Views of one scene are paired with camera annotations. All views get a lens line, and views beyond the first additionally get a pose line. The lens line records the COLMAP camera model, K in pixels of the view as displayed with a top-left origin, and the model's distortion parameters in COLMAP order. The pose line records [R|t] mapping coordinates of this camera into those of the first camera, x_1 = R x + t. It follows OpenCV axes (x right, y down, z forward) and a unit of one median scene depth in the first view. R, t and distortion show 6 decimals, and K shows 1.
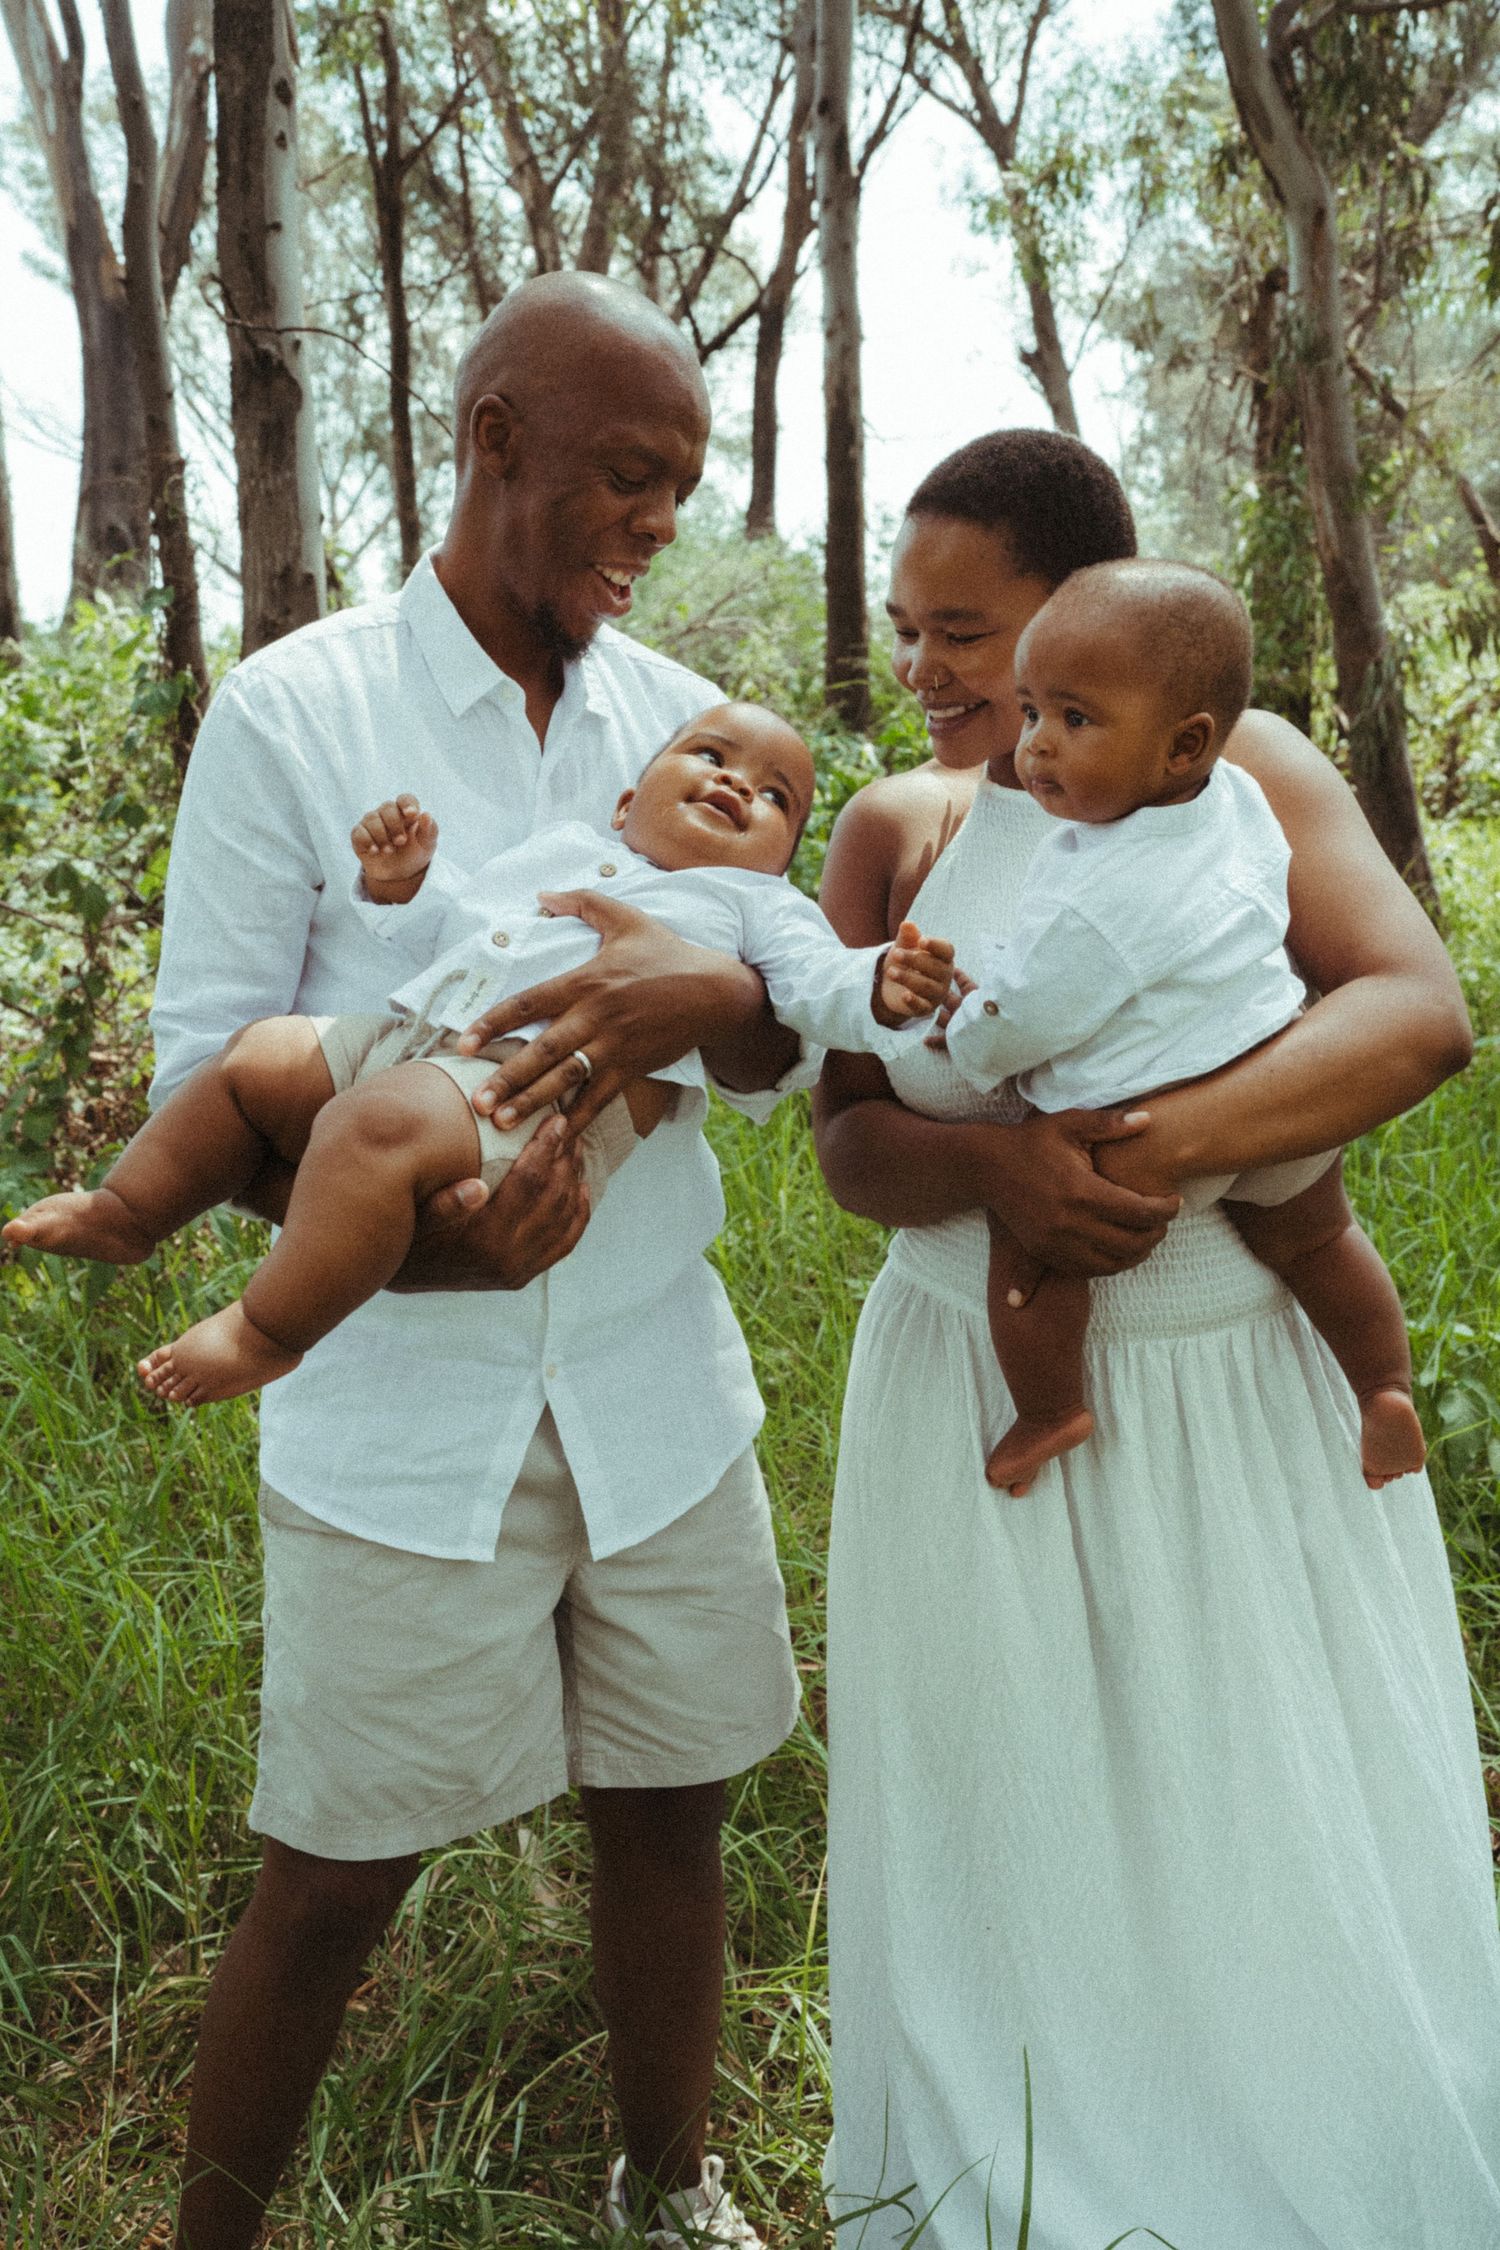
lens RADIAL K [[2204.1, 0, 748.8], [0, 2204.1, 1102.5], [0, 0, 1]] dist [0.026998, 0.000000]
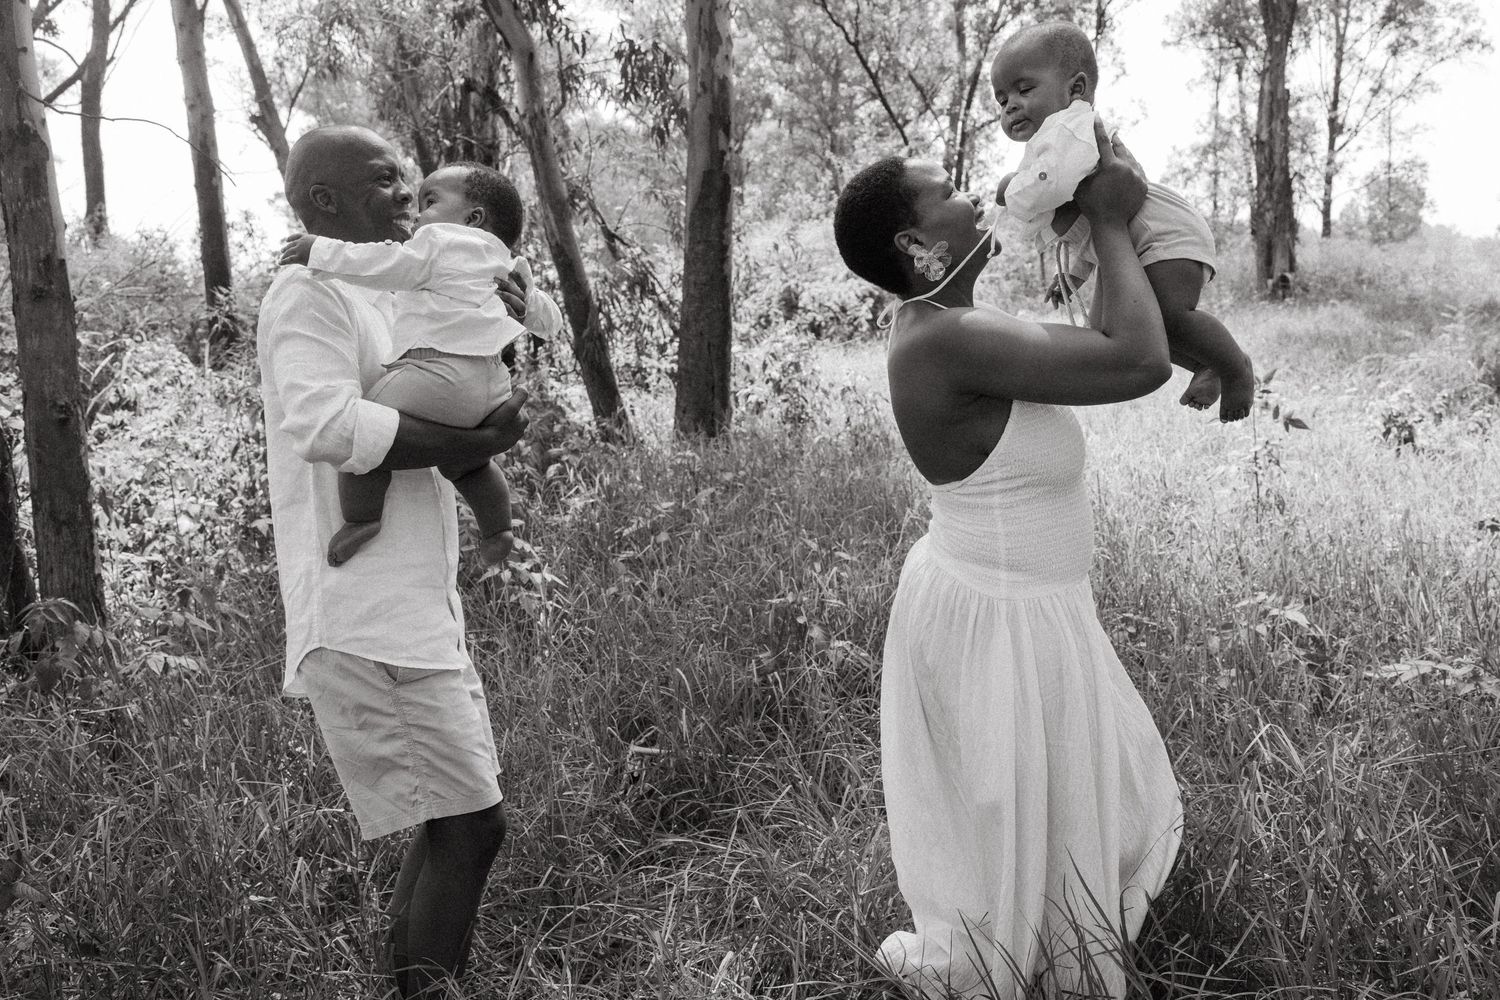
lens RADIAL K [[1469.4, 0, 759.8], [0, 1469.4, 505.4], [0, 0, 1]] dist [0.026998, 0.000000]
pose [[0.888864, -0.095301, 0.448151, -0.110846], [0.125499, 0.991362, -0.038097, 0.020882], [-0.440649, 0.090105, 0.893146, -0.084423]]
